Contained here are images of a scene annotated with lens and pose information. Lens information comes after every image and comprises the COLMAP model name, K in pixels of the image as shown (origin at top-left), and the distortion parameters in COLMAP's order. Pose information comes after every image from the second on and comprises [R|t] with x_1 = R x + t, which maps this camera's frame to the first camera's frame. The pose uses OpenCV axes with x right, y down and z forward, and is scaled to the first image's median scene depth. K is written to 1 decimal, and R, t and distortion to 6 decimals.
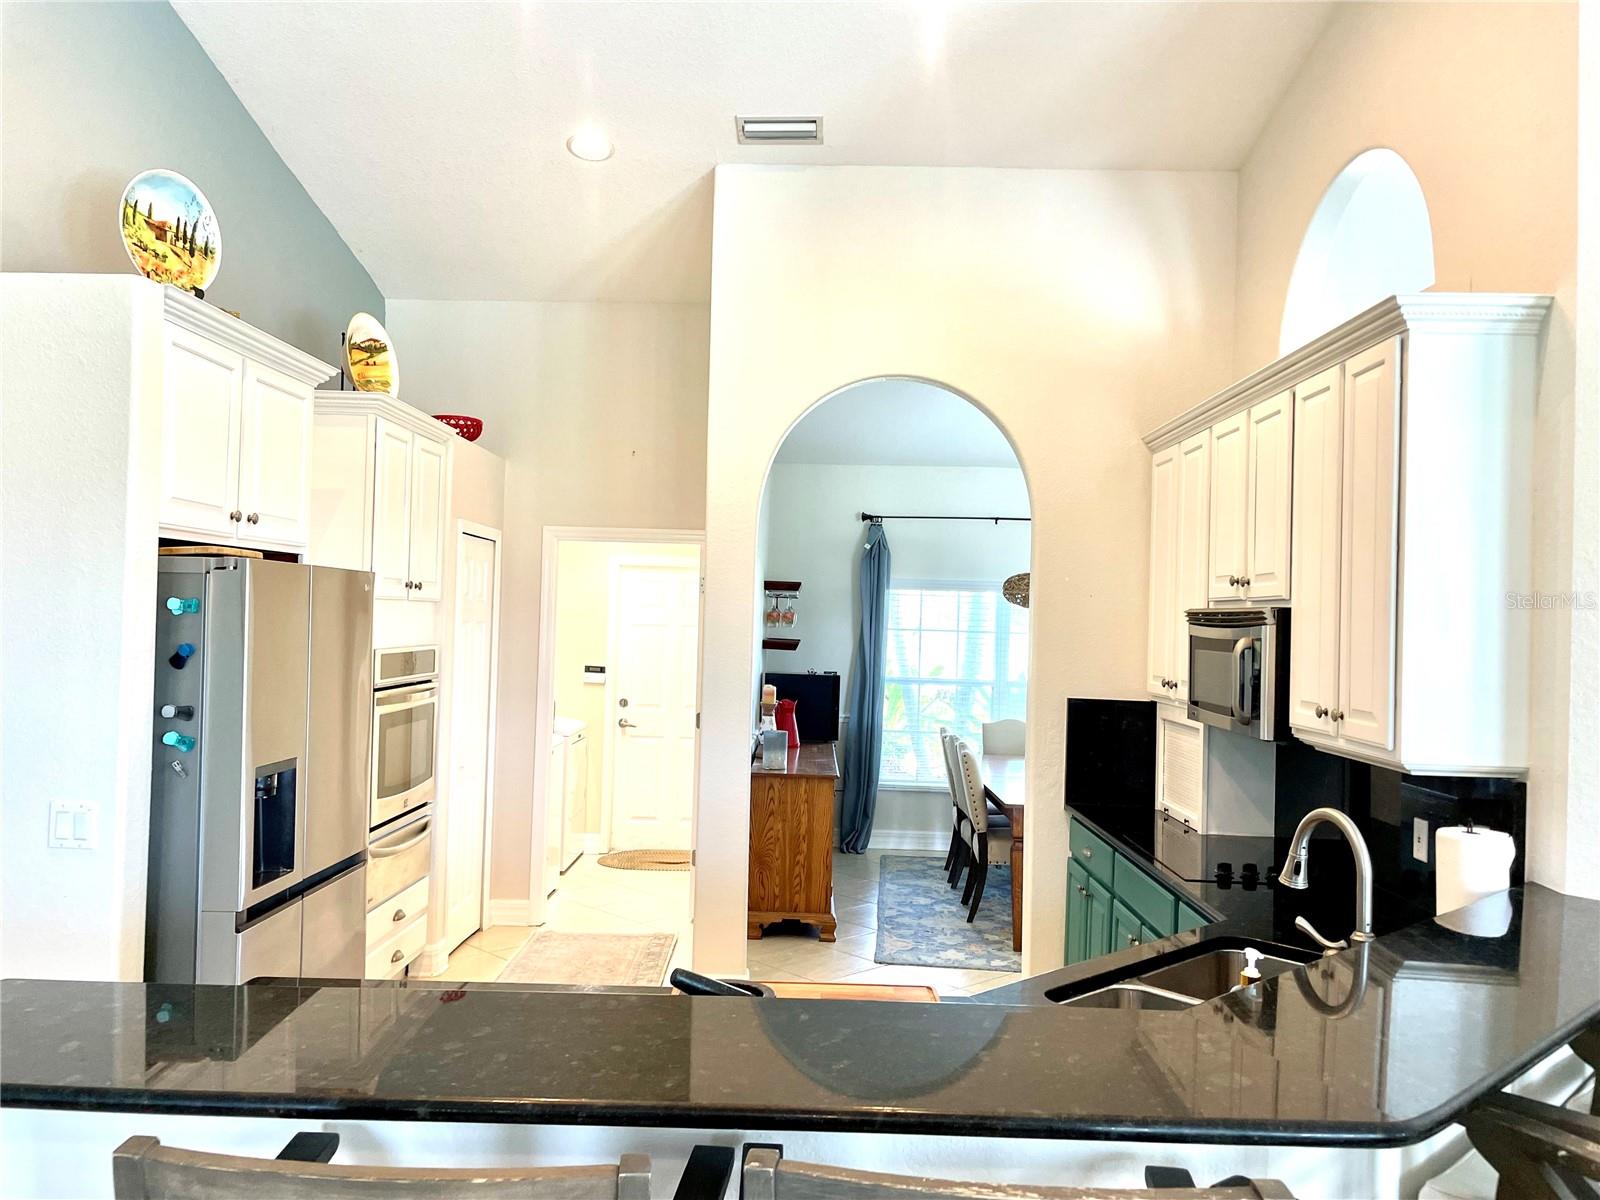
lens RADIAL K [[1191.5, 0, 800.0], [0, 1191.5, 600.0], [0, 0, 1]] dist [0.054889, -0.112729]
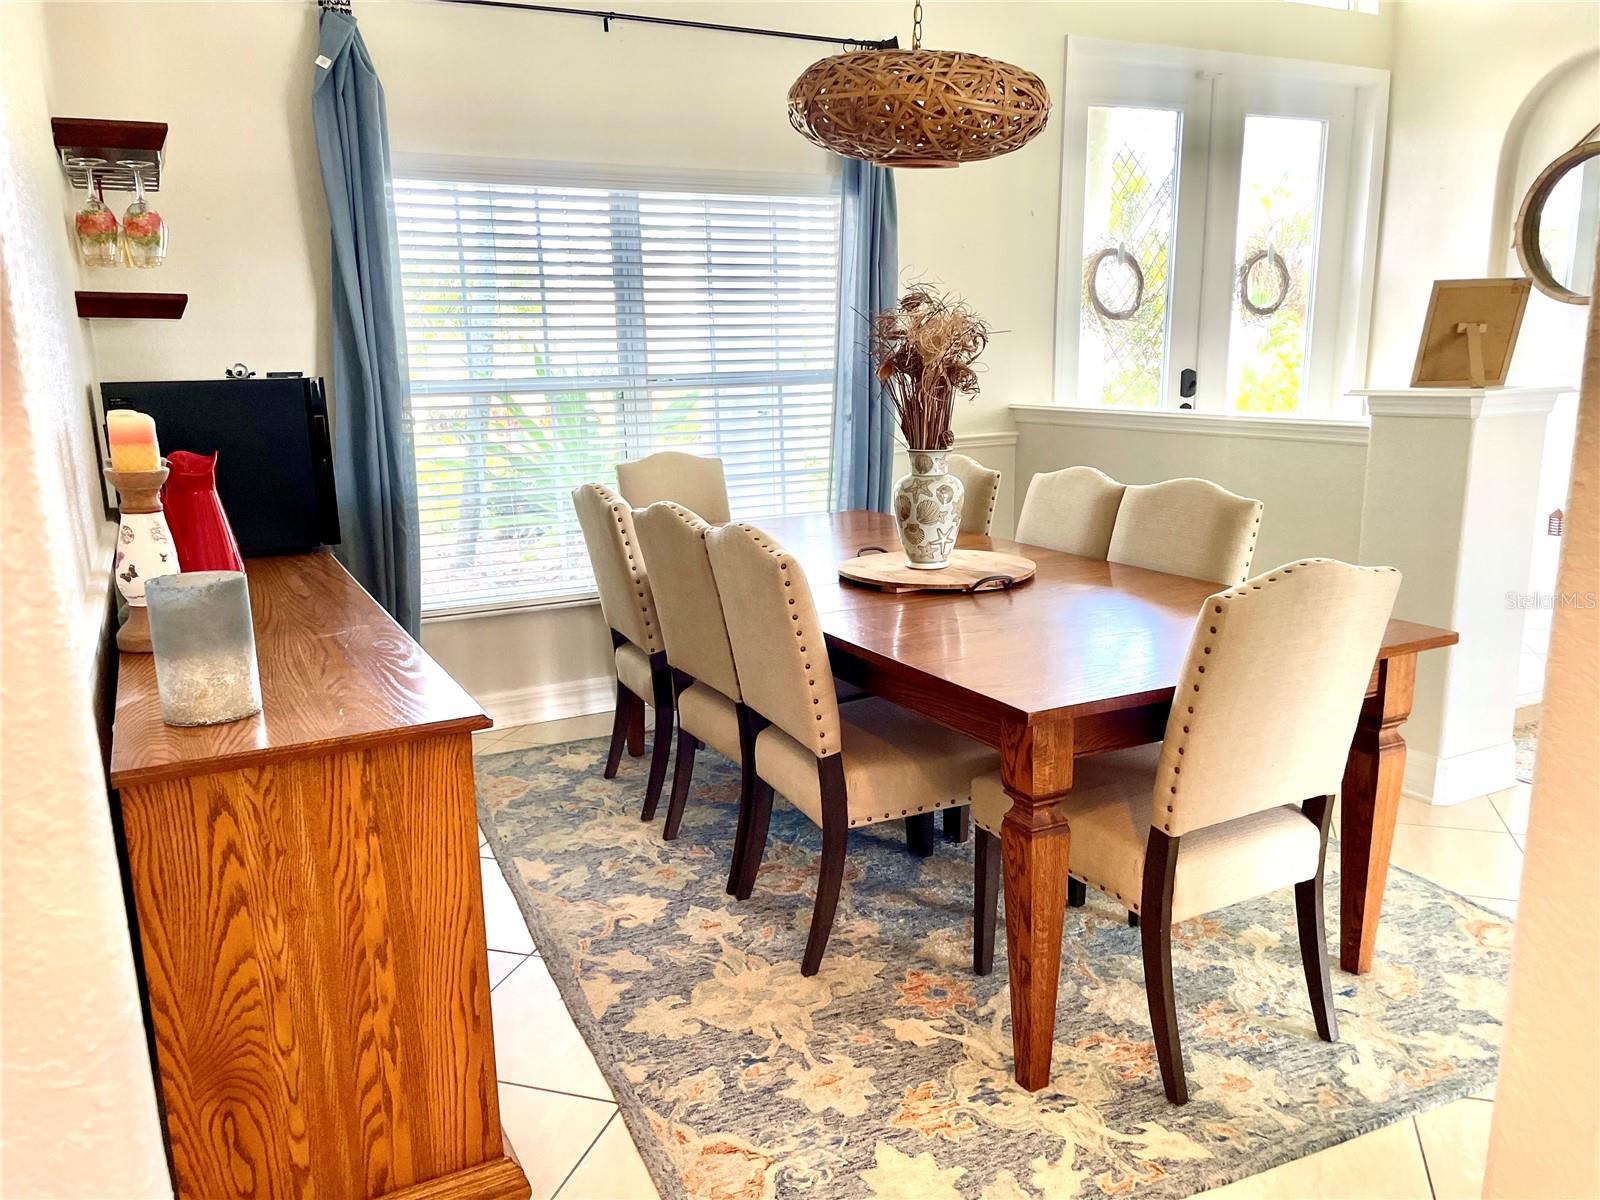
lens RADIAL K [[1206.2, 0, 804.2], [0, 1206.2, 618.6], [0, 0, 1]] dist [0.091207, -0.118597]
pose [[0.877534, -0.149298, 0.455681, -0.035219], [0.034567, 0.967518, 0.250426, 0.071979], [-0.478268, -0.204006, 0.854191, 0.916082]]
